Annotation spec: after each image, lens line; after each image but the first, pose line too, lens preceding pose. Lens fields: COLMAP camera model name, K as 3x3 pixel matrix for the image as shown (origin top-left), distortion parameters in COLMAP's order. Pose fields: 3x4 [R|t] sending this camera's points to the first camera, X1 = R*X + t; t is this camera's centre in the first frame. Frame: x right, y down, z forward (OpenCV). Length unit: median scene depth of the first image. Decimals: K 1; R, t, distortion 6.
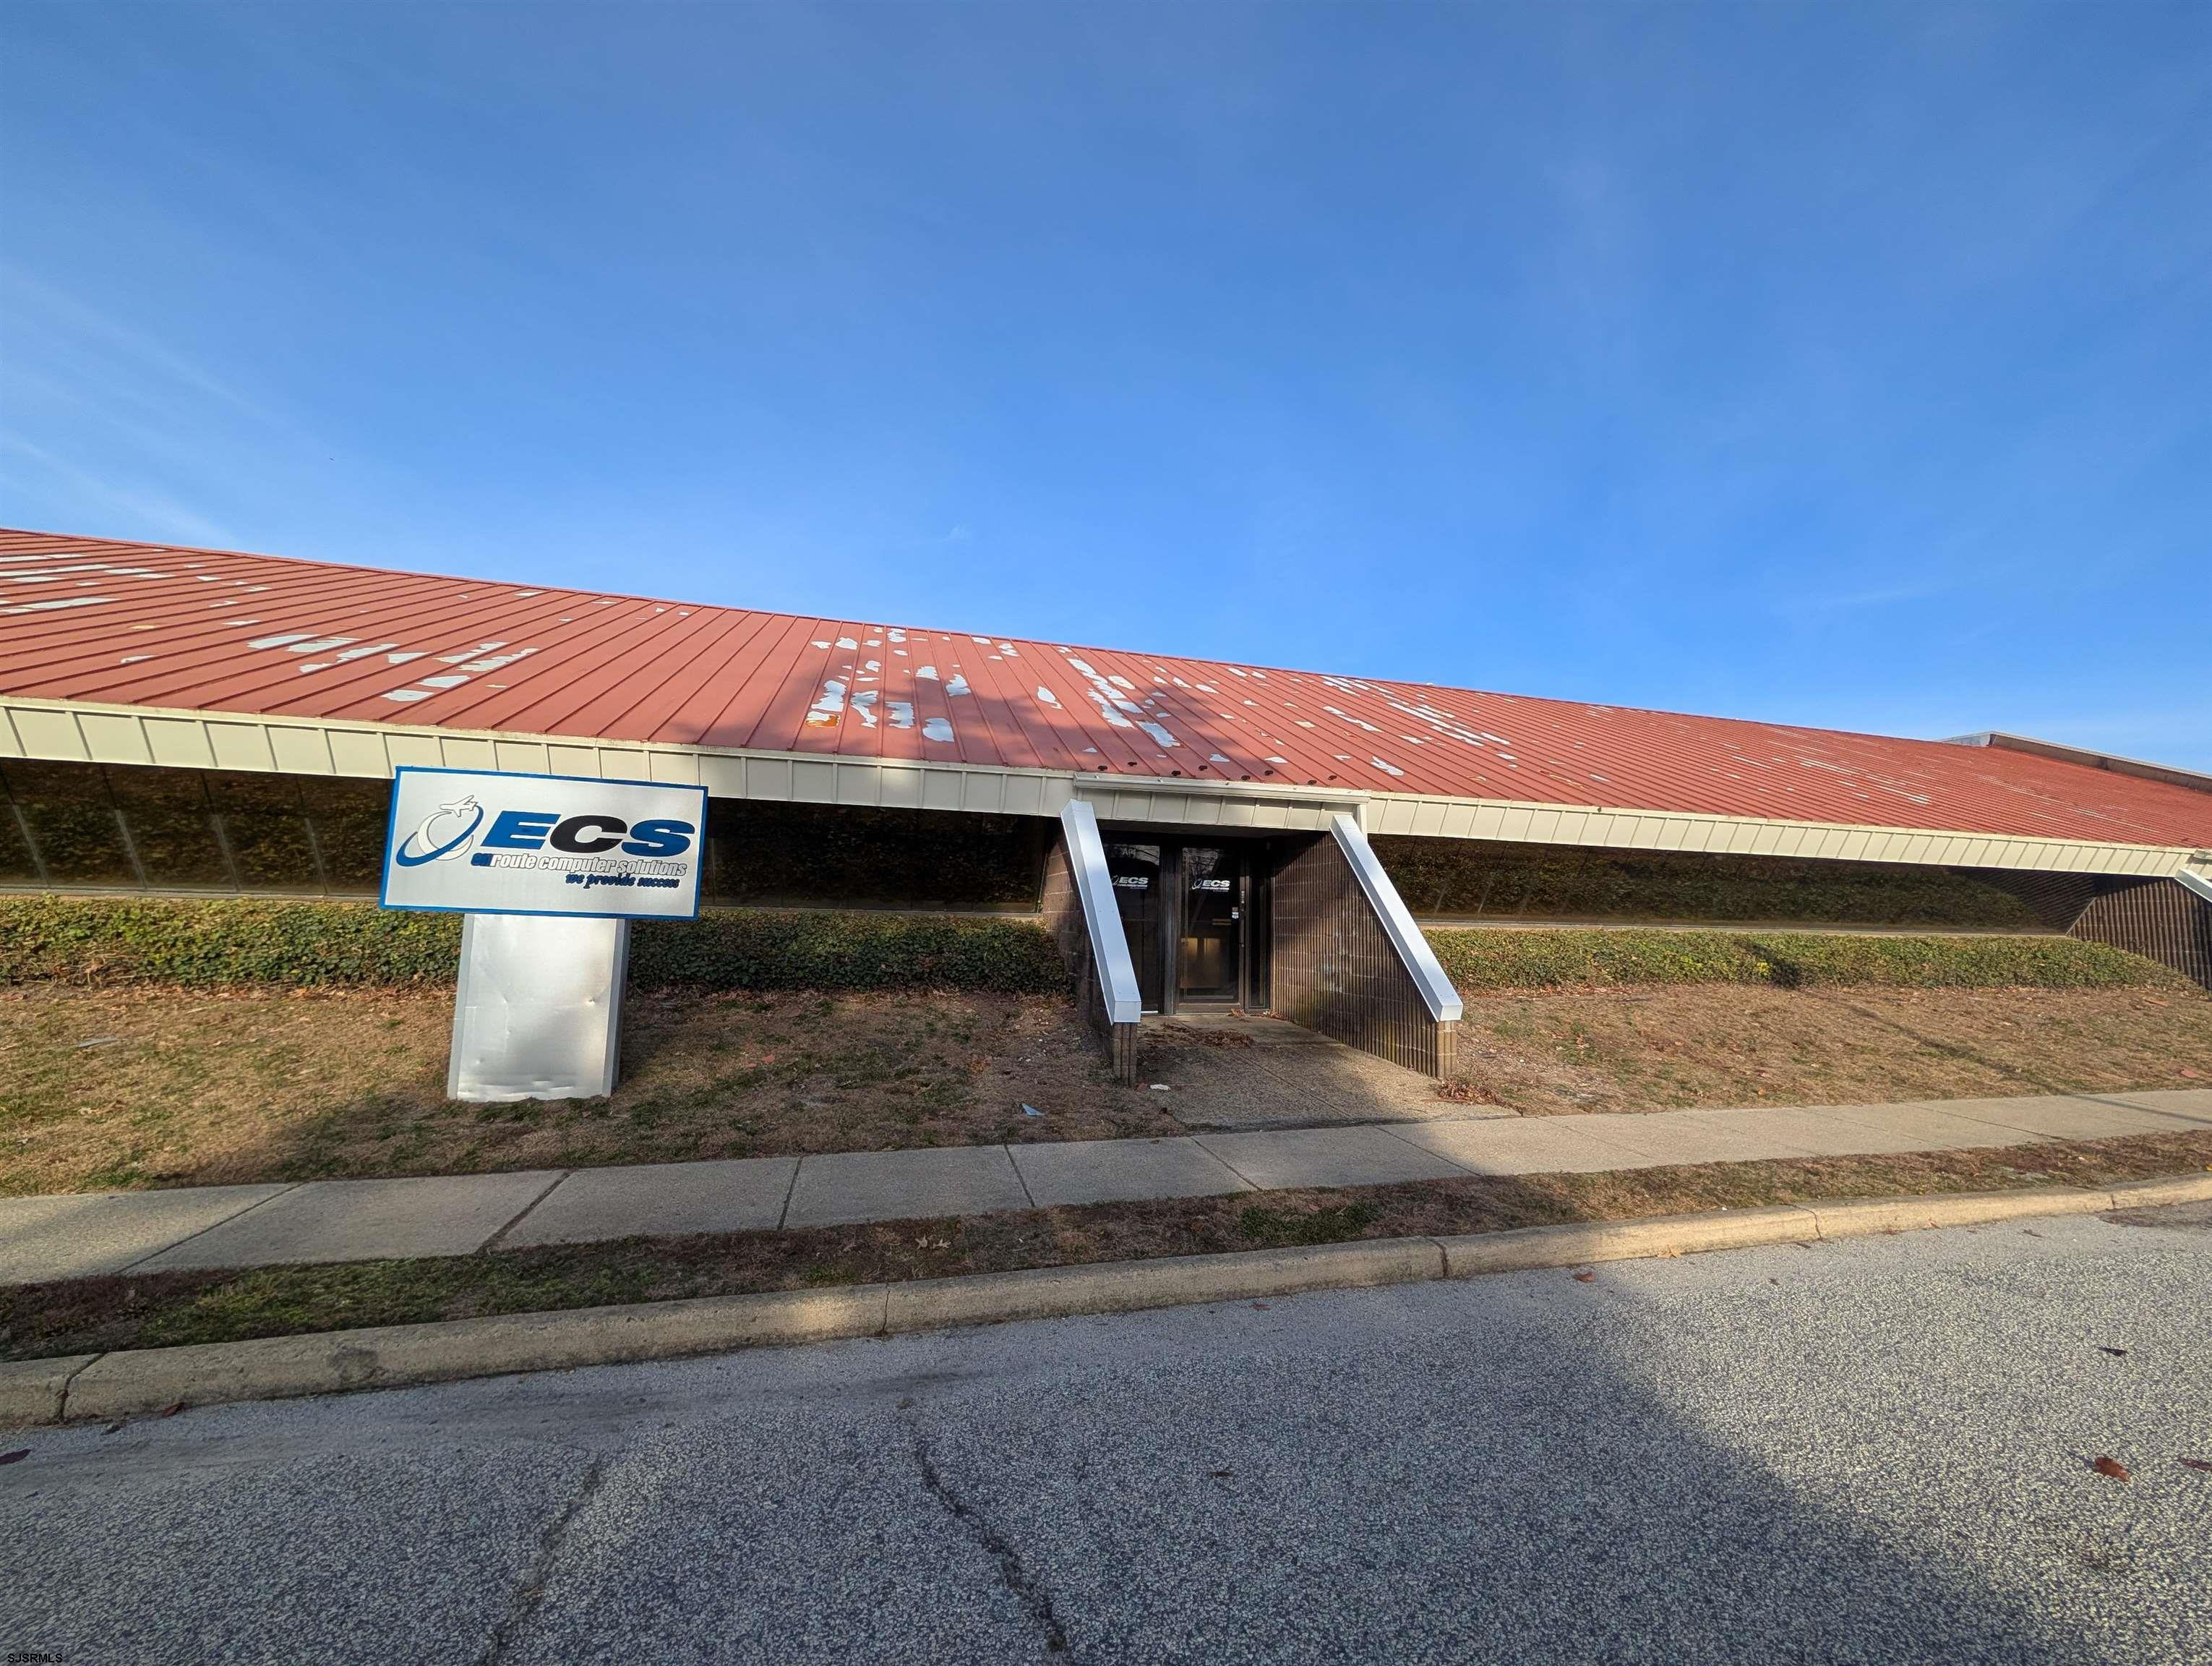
lens RADIAL K [[843.0, 0, 1117.3], [0, 843.0, 846.9], [0, 0, 1]] dist [-0.003815, 0.000921]
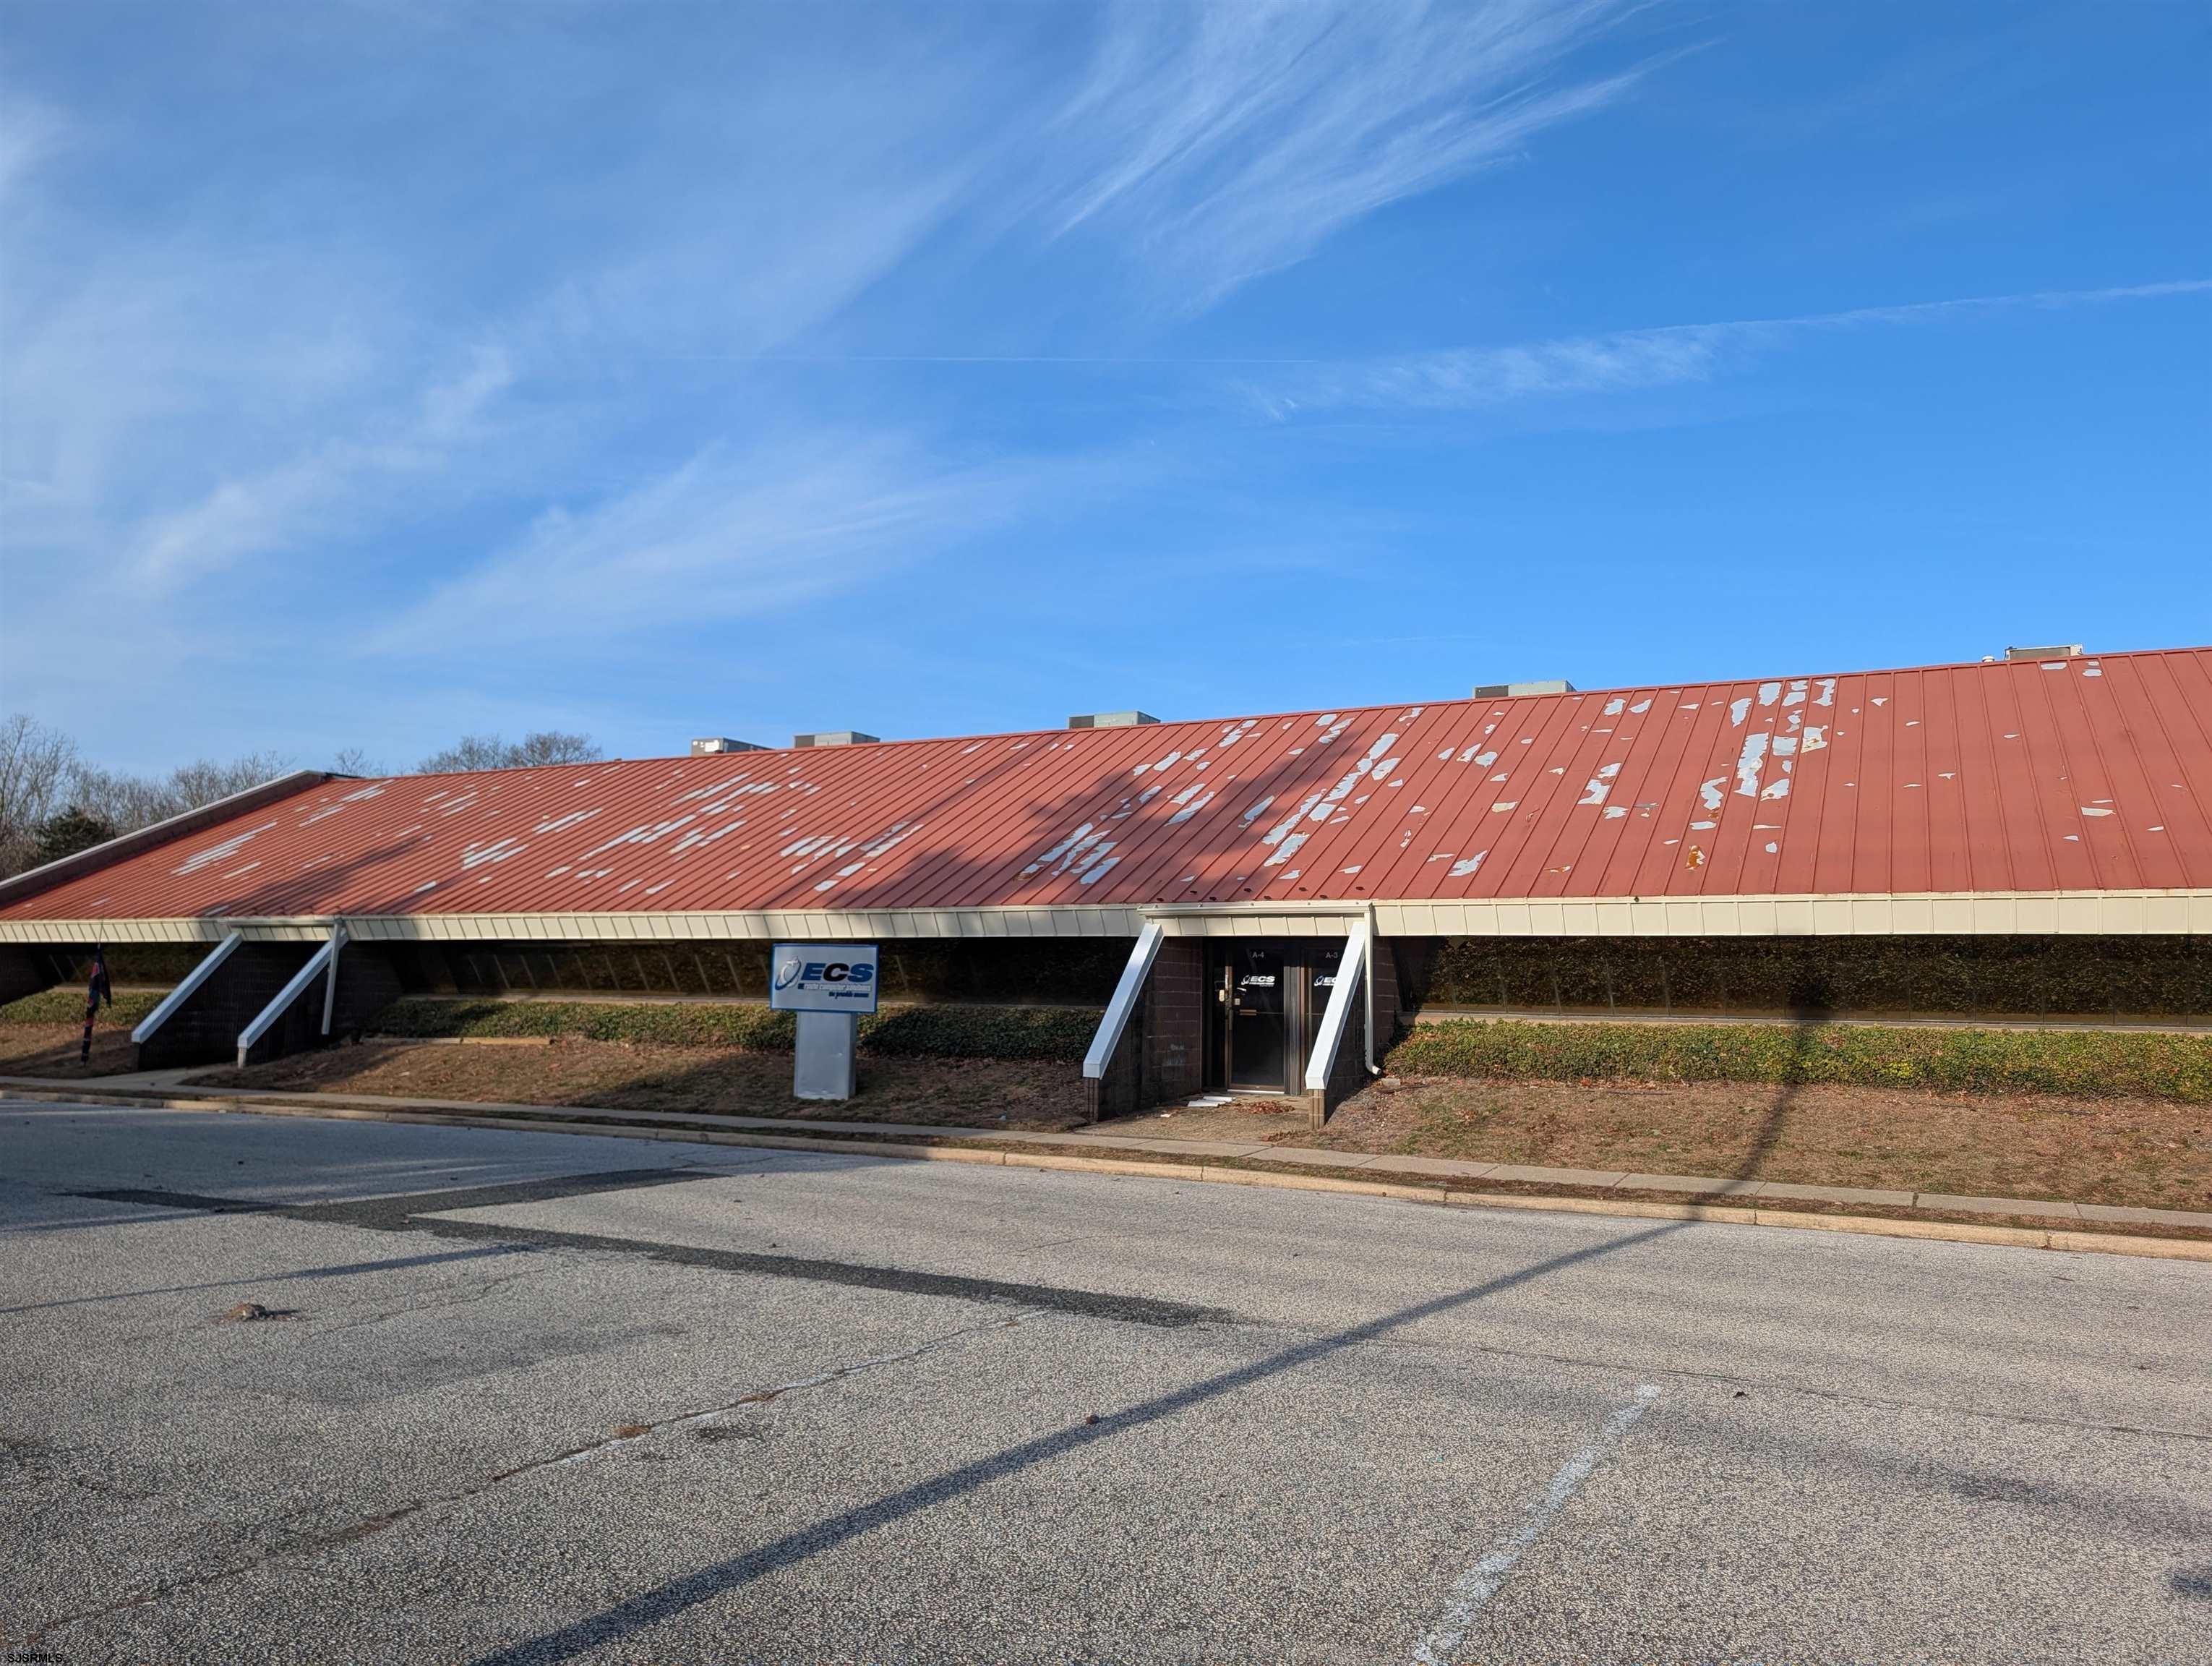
lens RADIAL K [[1605.6, 0, 1122.7], [0, 1605.6, 826.7], [0, 0, 1]] dist [0.084086, -0.000708]
pose [[0.737087, -0.083479, -0.670622, 1.608254], [0.060816, 0.996509, -0.057201, -0.064005], [0.673056, 0.001377, 0.739590, -0.910742]]
